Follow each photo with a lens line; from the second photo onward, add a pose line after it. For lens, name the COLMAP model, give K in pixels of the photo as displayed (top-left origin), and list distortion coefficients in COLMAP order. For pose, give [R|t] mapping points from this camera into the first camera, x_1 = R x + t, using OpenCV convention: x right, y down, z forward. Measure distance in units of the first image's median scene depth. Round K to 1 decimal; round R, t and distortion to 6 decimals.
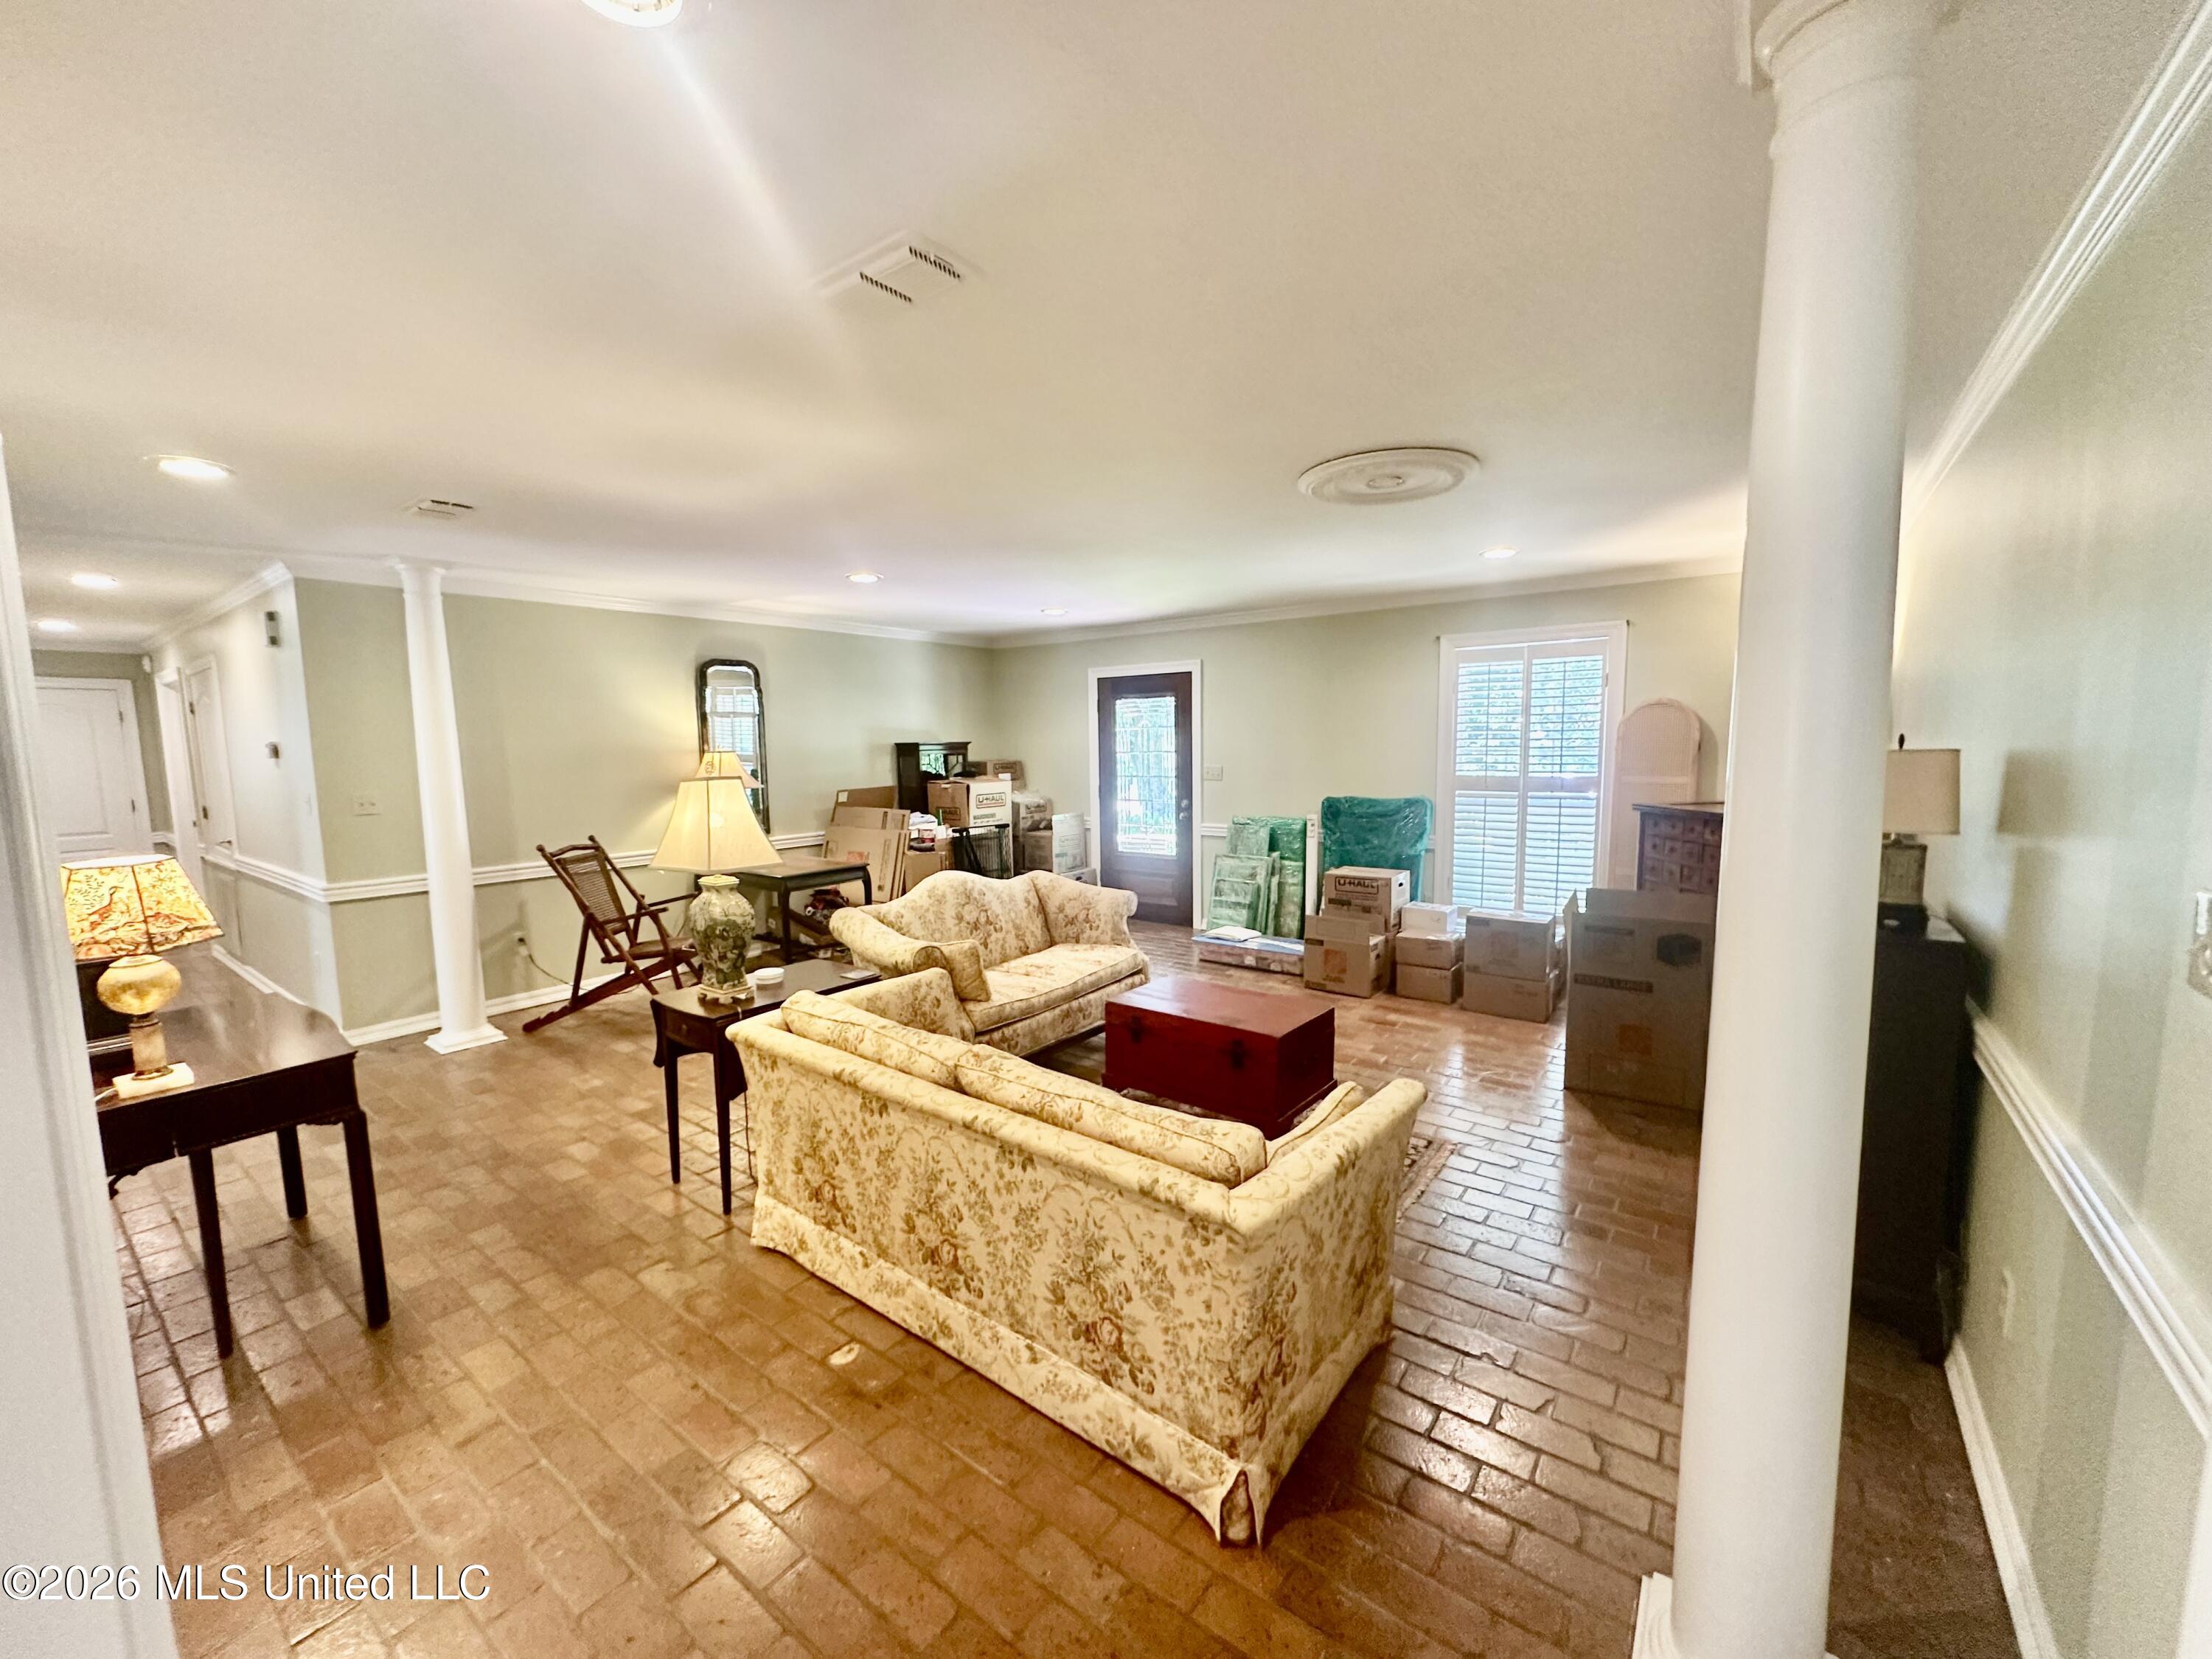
lens RADIAL K [[874.7, 0, 1109.4], [0, 874.7, 835.5], [0, 0, 1]] dist [0.000457, 0.000013]
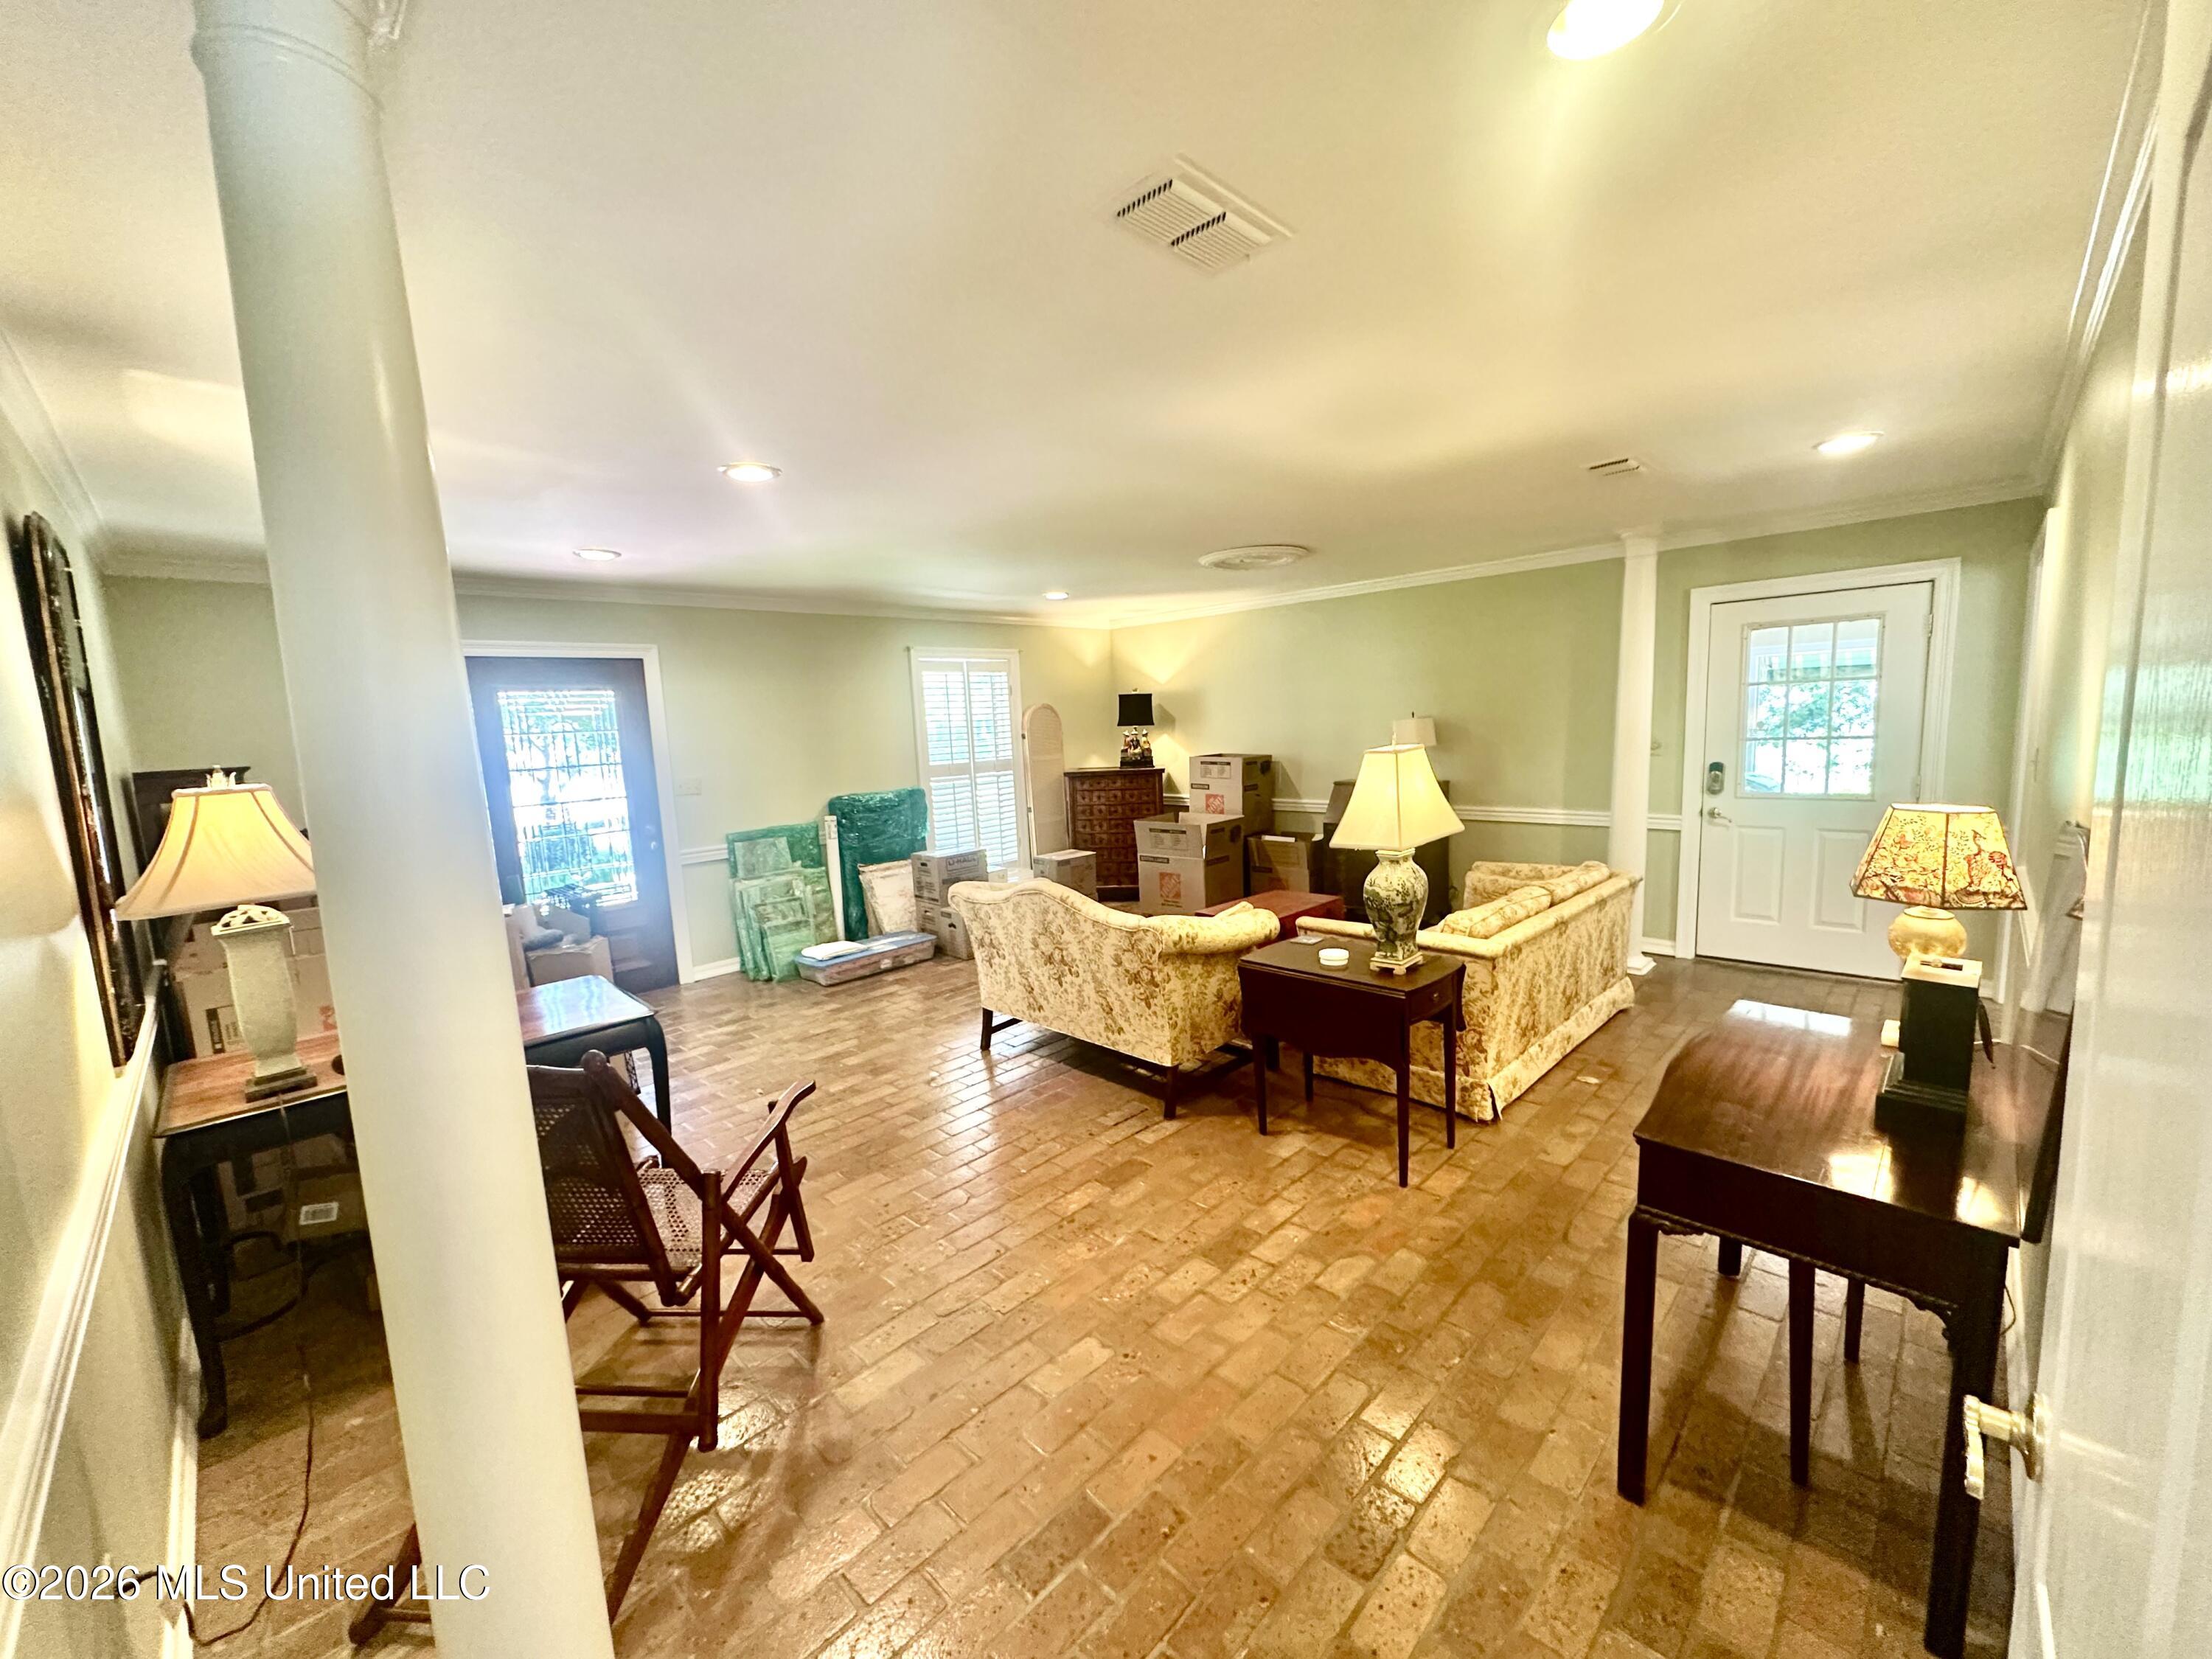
lens RADIAL K [[874.7, 0, 1109.4], [0, 874.7, 835.5], [0, 0, 1]] dist [0.000457, 0.000013]
pose [[0.130364, -0.121092, 0.984044, -0.748190], [0.143736, 0.984337, 0.102086, -0.060924], [-0.980992, 0.128134, 0.145727, 0.595980]]
